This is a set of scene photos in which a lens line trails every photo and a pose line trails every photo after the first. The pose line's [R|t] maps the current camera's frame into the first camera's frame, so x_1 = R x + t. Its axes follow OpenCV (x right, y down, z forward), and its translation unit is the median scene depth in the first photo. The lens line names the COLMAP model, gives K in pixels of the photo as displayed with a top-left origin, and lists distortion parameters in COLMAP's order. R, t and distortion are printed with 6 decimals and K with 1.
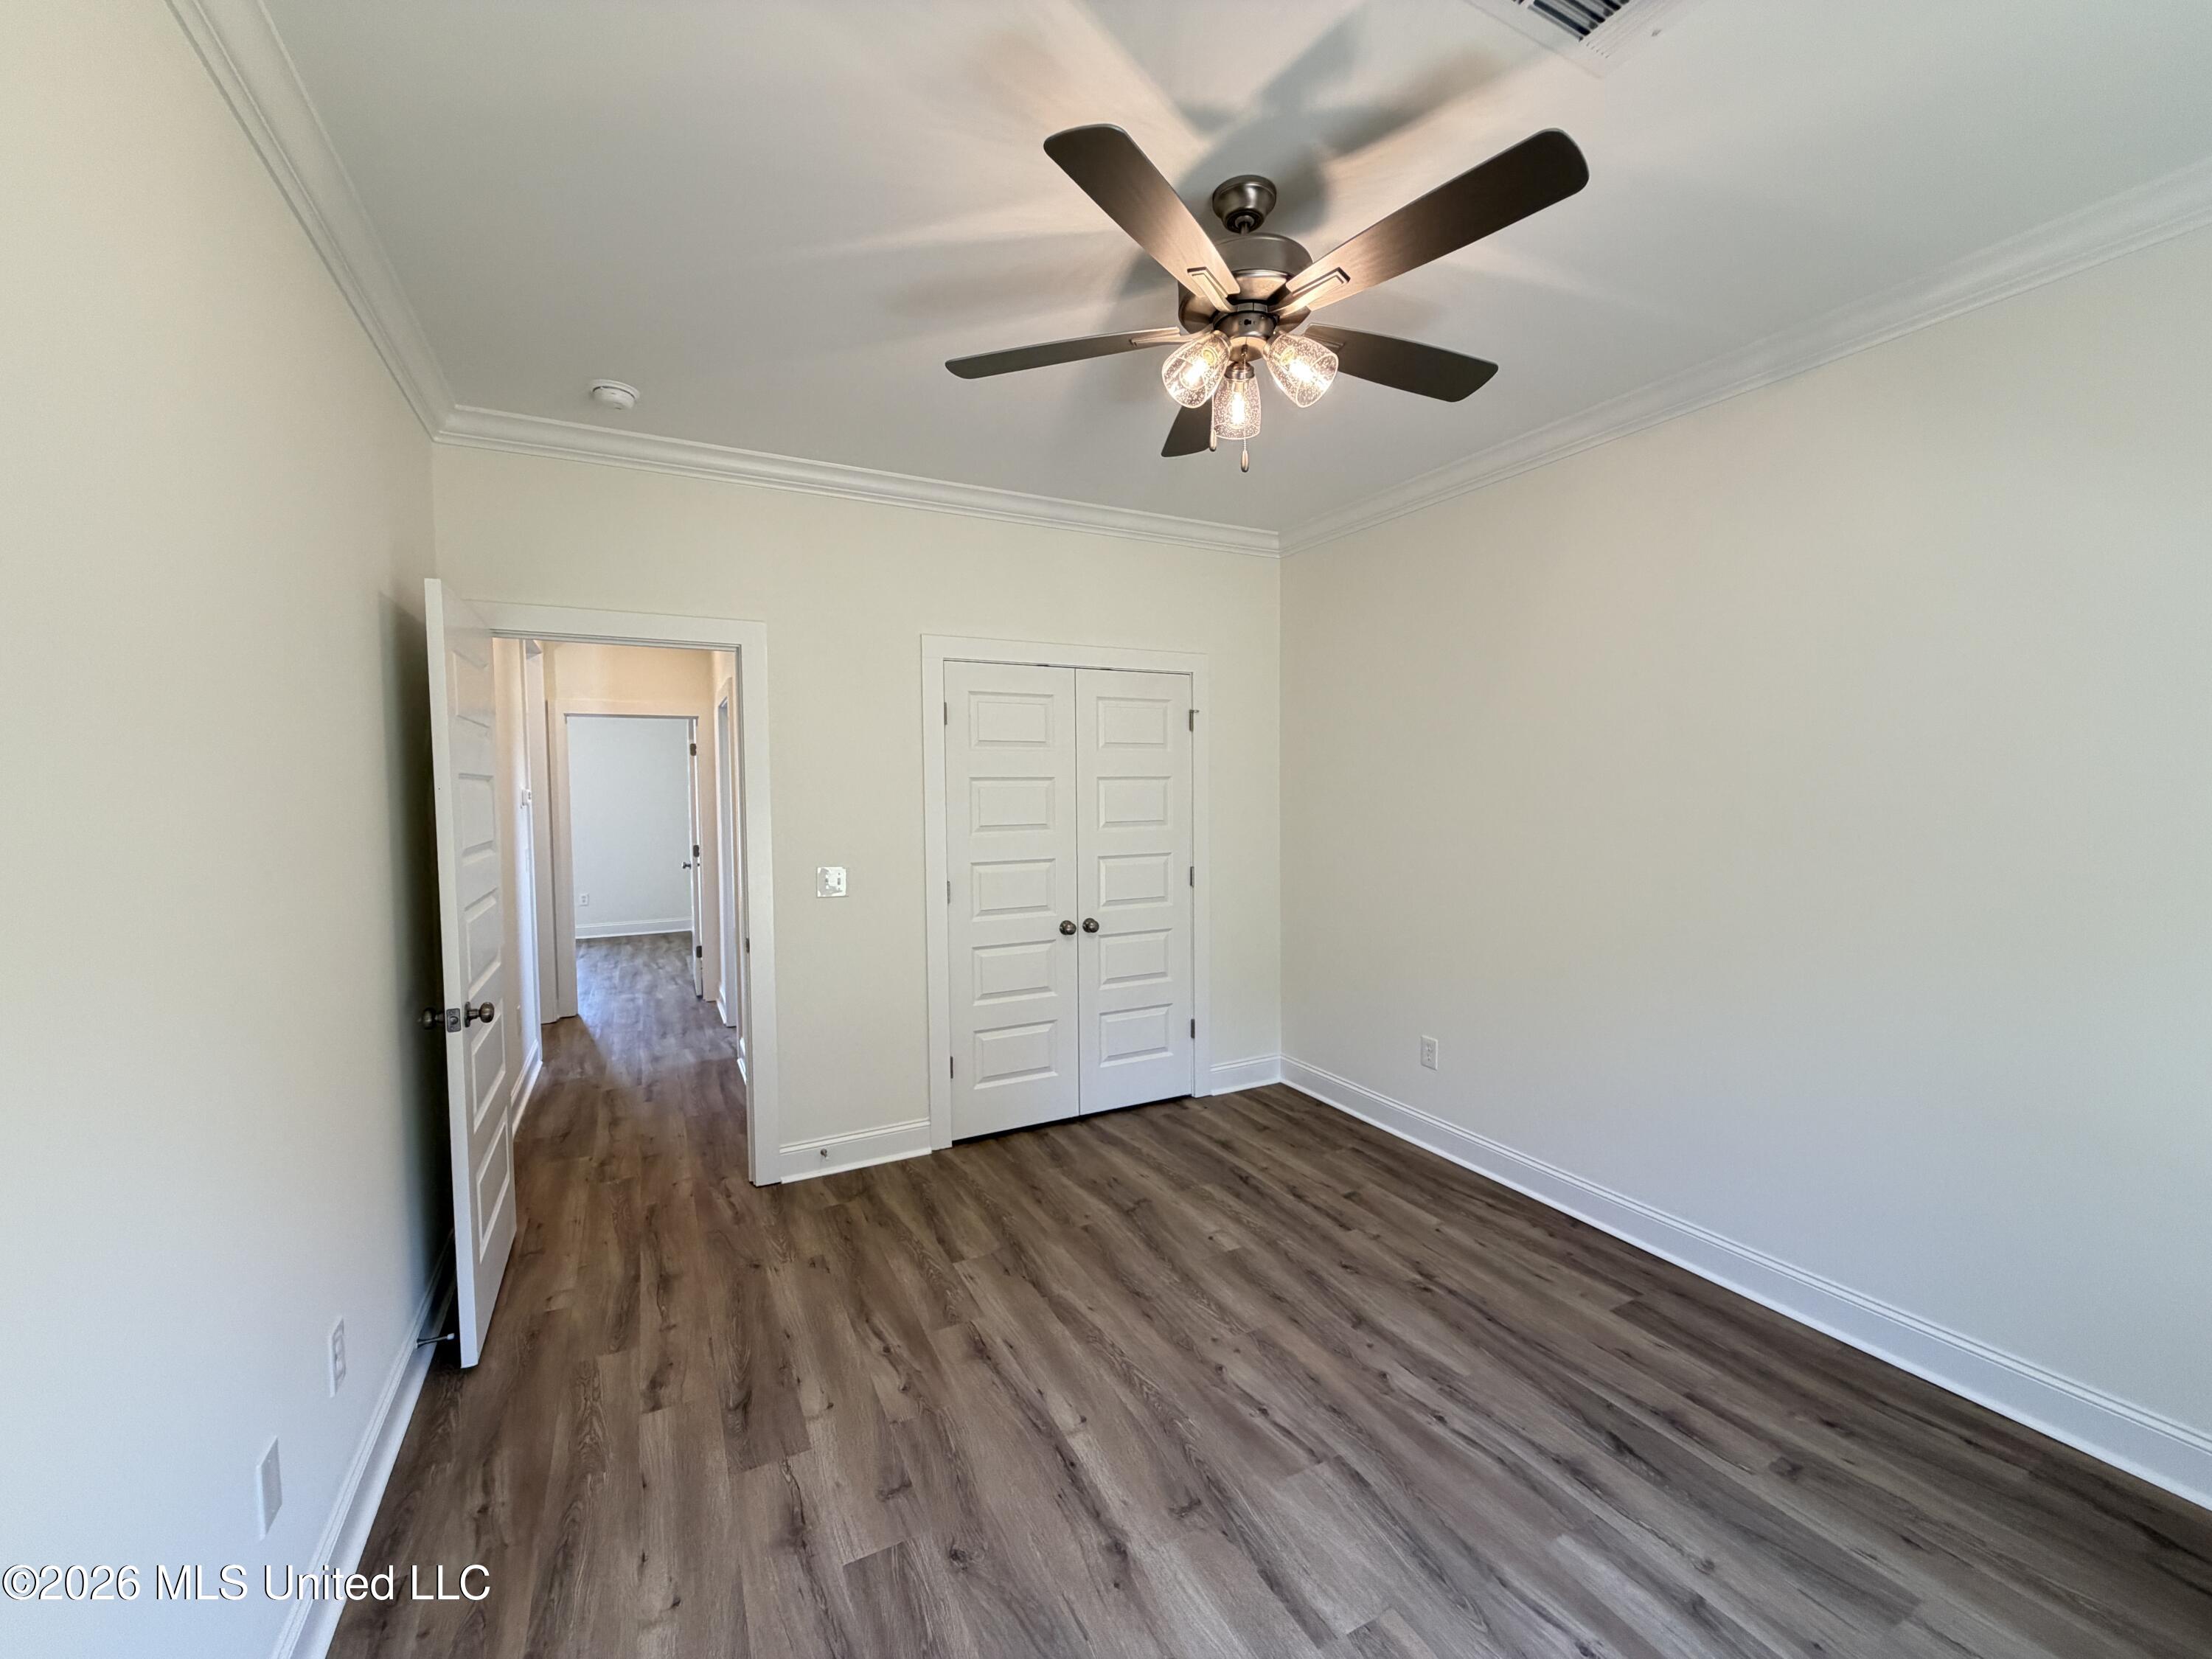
lens RADIAL K [[882.5, 0, 1105.0], [0, 882.5, 835.2], [0, 0, 1]] dist [-0.001918, 0.000660]
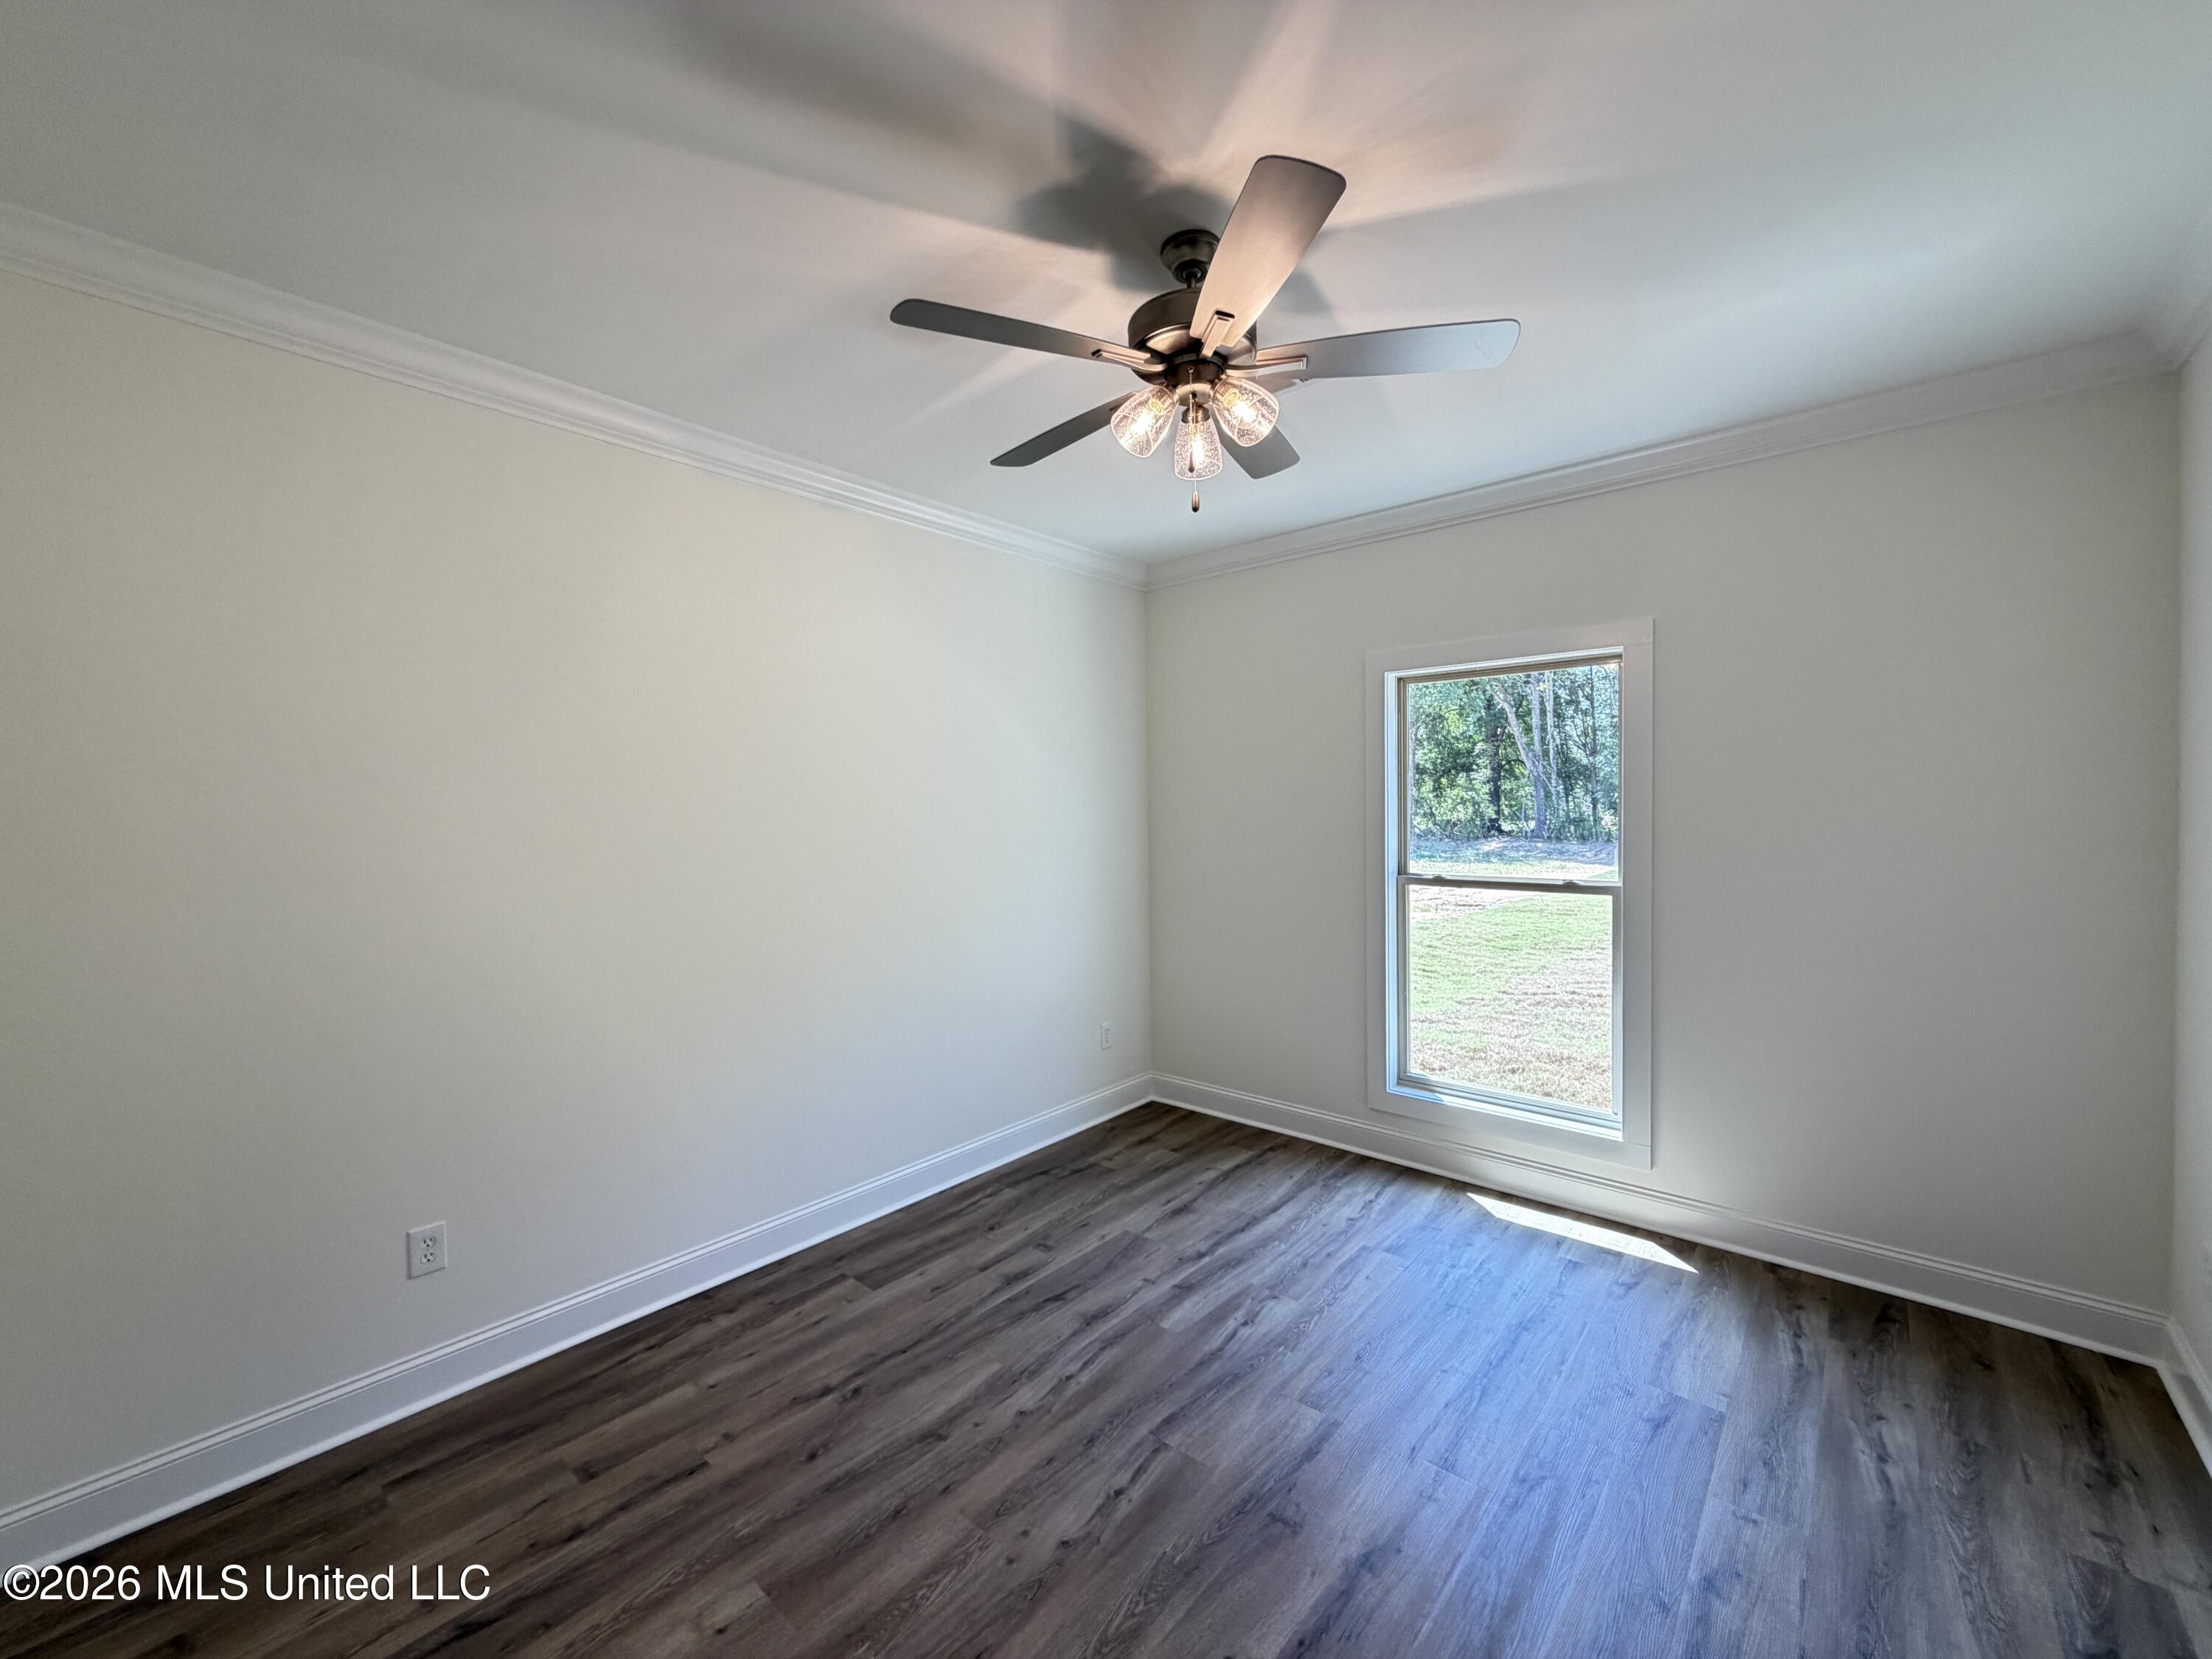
lens RADIAL K [[882.5, 0, 1107.3], [0, 882.5, 810.9], [0, 0, 1]] dist [-0.001918, 0.000660]
pose [[-0.368679, 0.011137, 0.929490, -0.635724], [0.068525, 0.997533, 0.015228, -0.063122], [-0.927028, 0.069308, -0.368532, 1.226238]]
